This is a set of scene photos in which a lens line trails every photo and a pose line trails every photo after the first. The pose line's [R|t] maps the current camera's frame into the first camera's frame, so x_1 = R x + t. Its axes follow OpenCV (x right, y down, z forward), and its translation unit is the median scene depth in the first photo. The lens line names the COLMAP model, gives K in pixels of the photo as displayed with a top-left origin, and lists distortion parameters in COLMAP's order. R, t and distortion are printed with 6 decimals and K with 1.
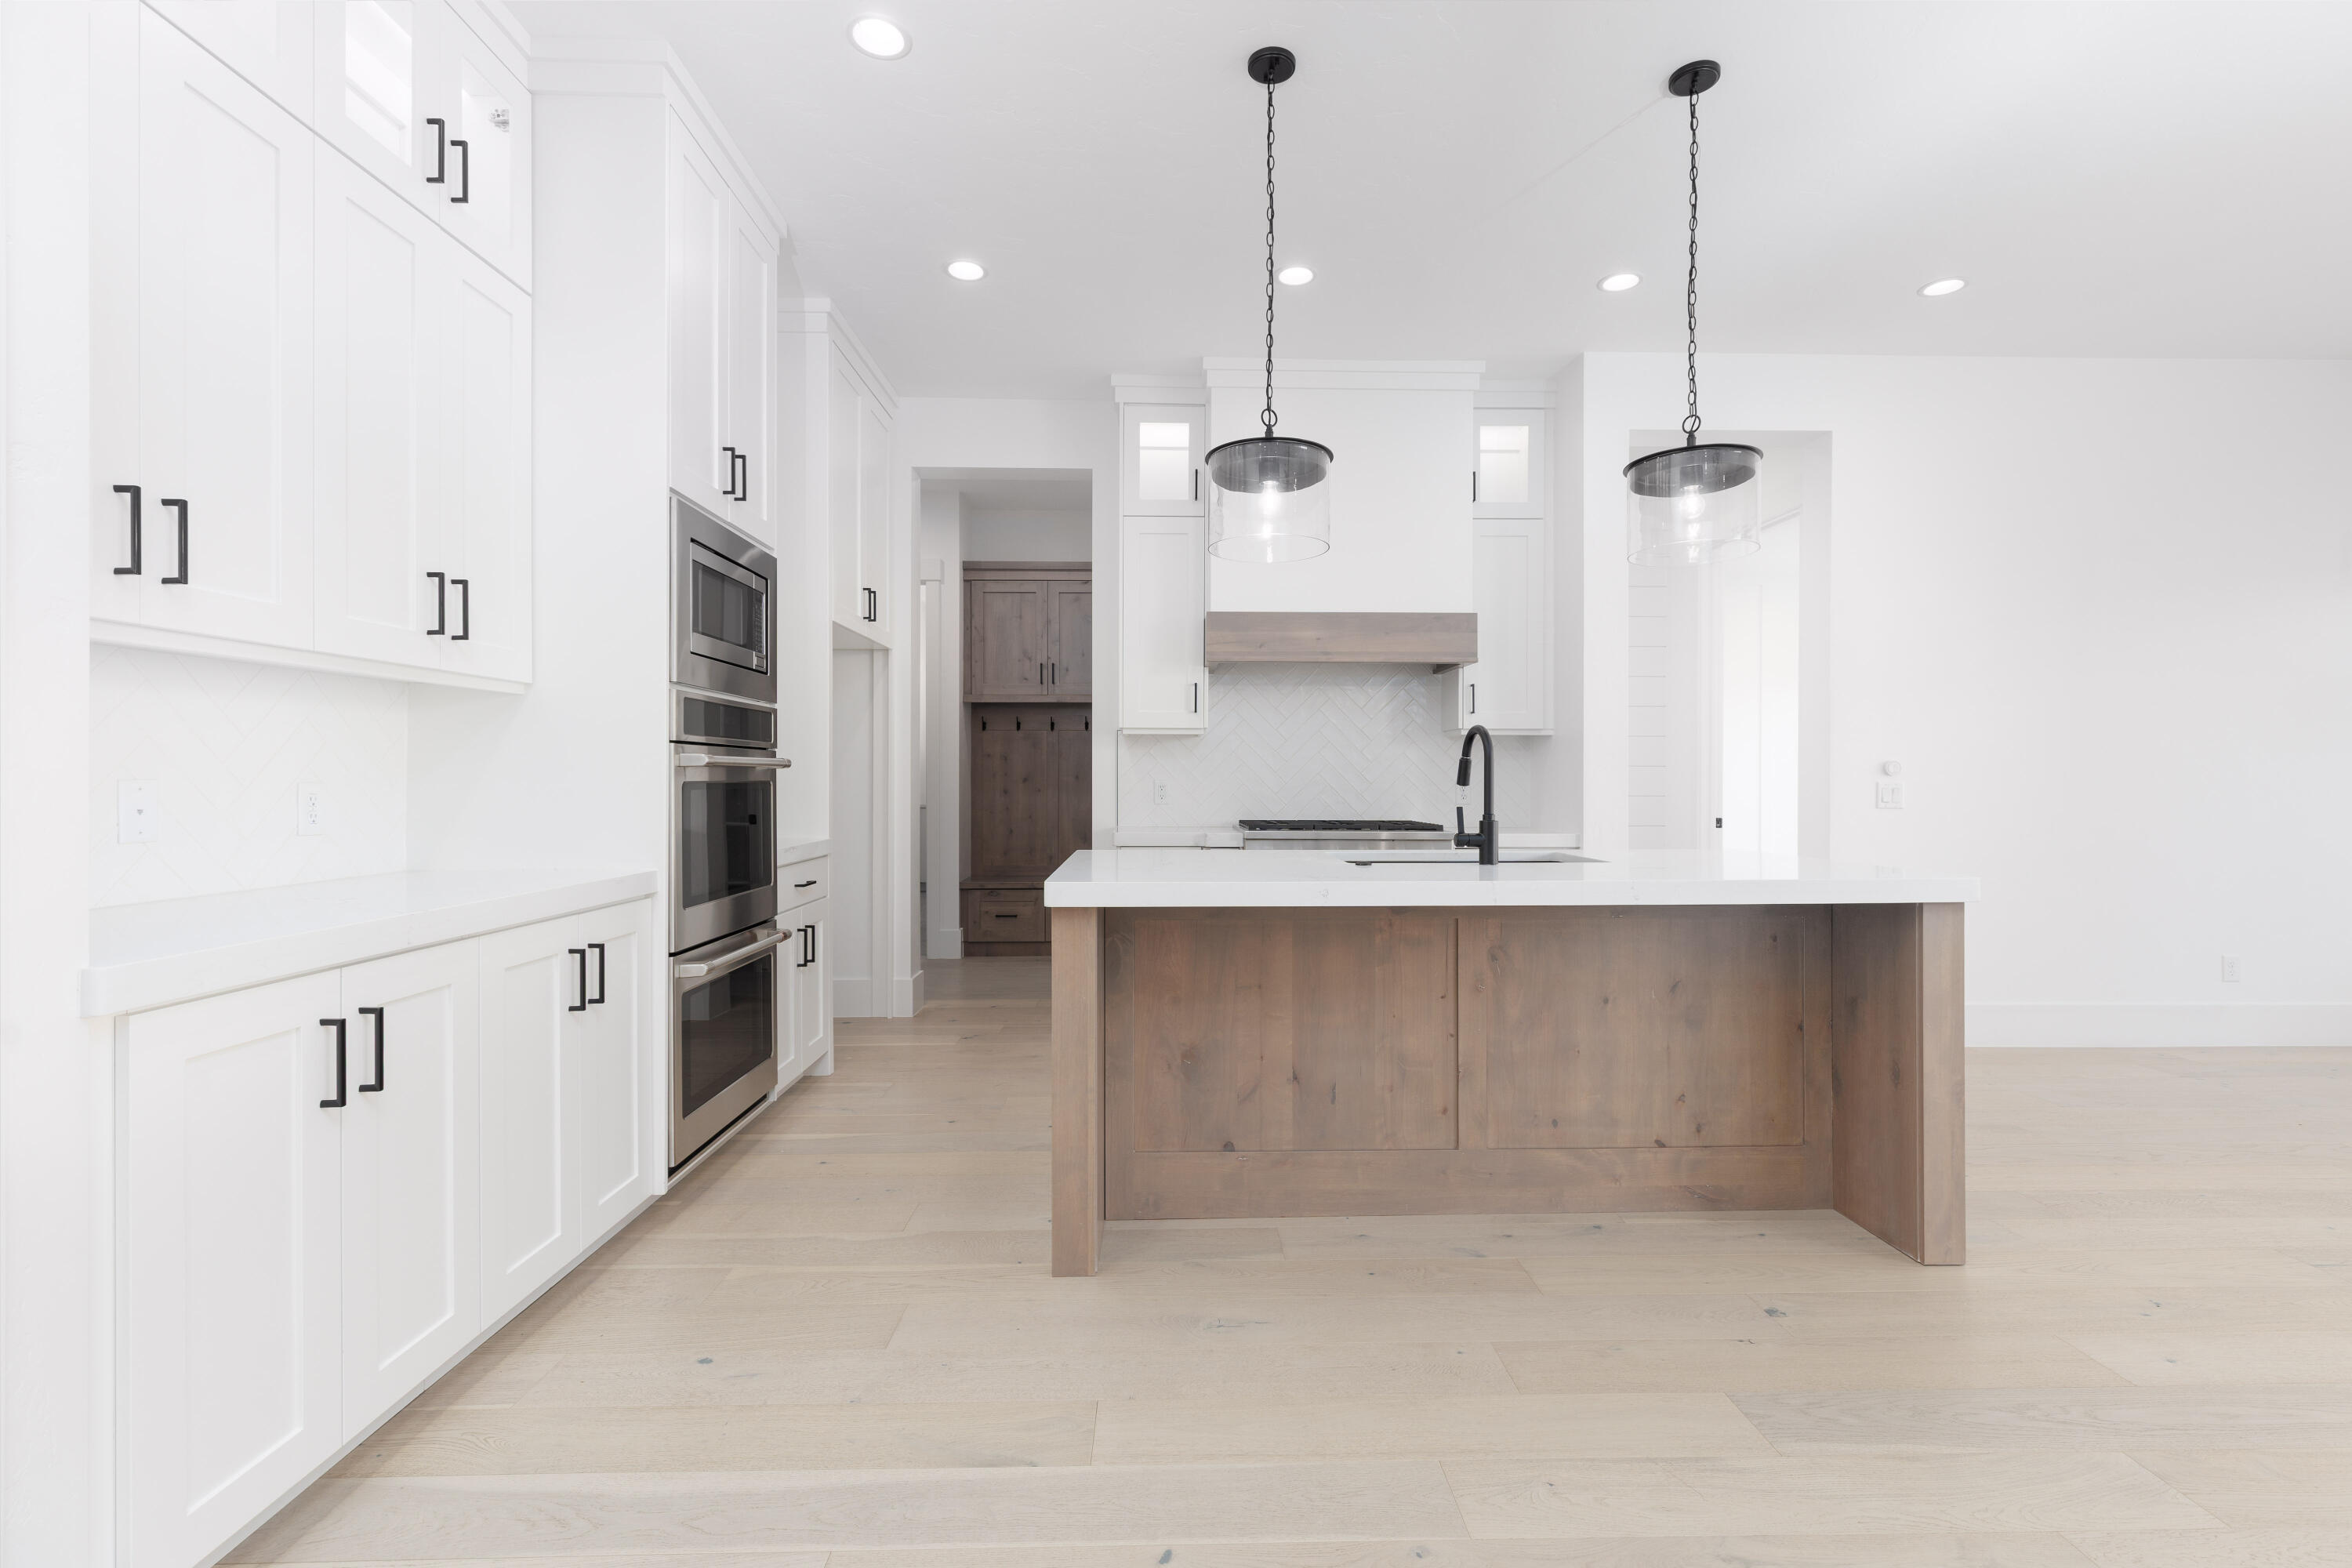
lens RADIAL K [[1053.0, 0, 1190.9], [0, 1053.0, 777.5], [0, 0, 1]] dist [0.004979, -0.000724]
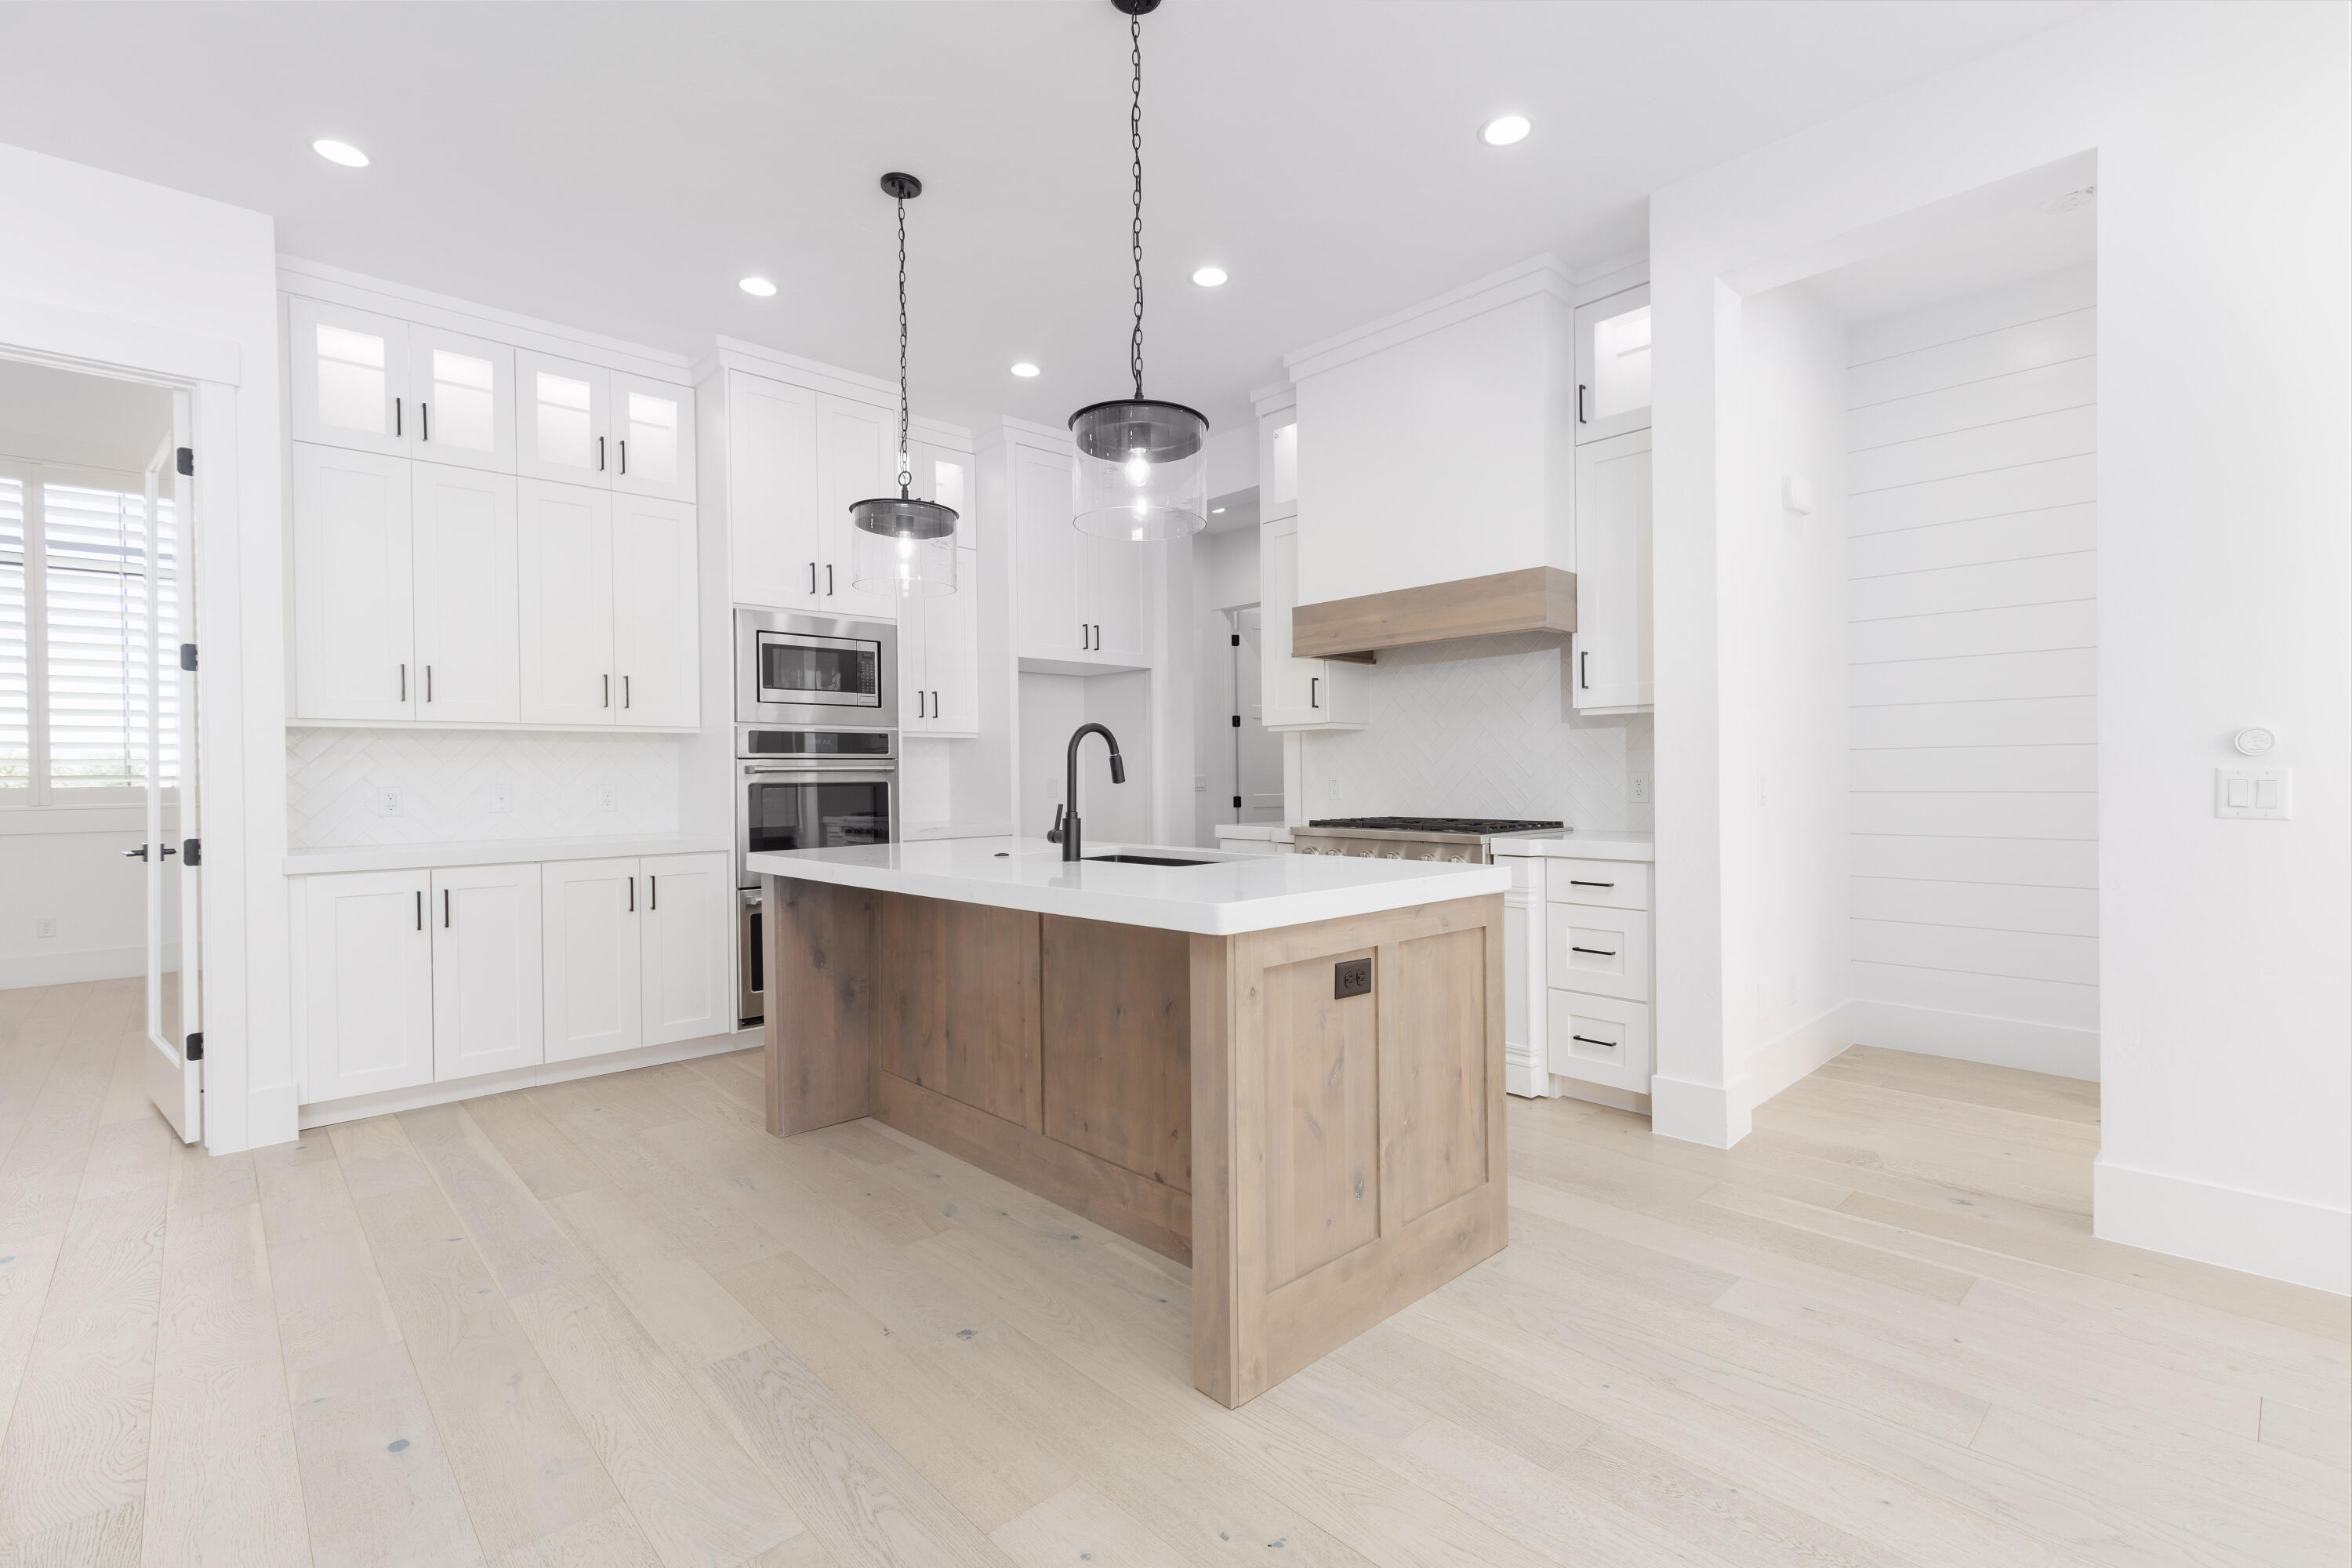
lens RADIAL K [[1053.0, 0, 1190.9], [0, 1053.0, 777.5], [0, 0, 1]] dist [0.004979, -0.000724]
pose [[0.667040, -0.007163, -0.744987, 1.137851], [0.012886, 0.999915, 0.001923, 0.001852], [0.744910, -0.010883, 0.667076, 0.419537]]
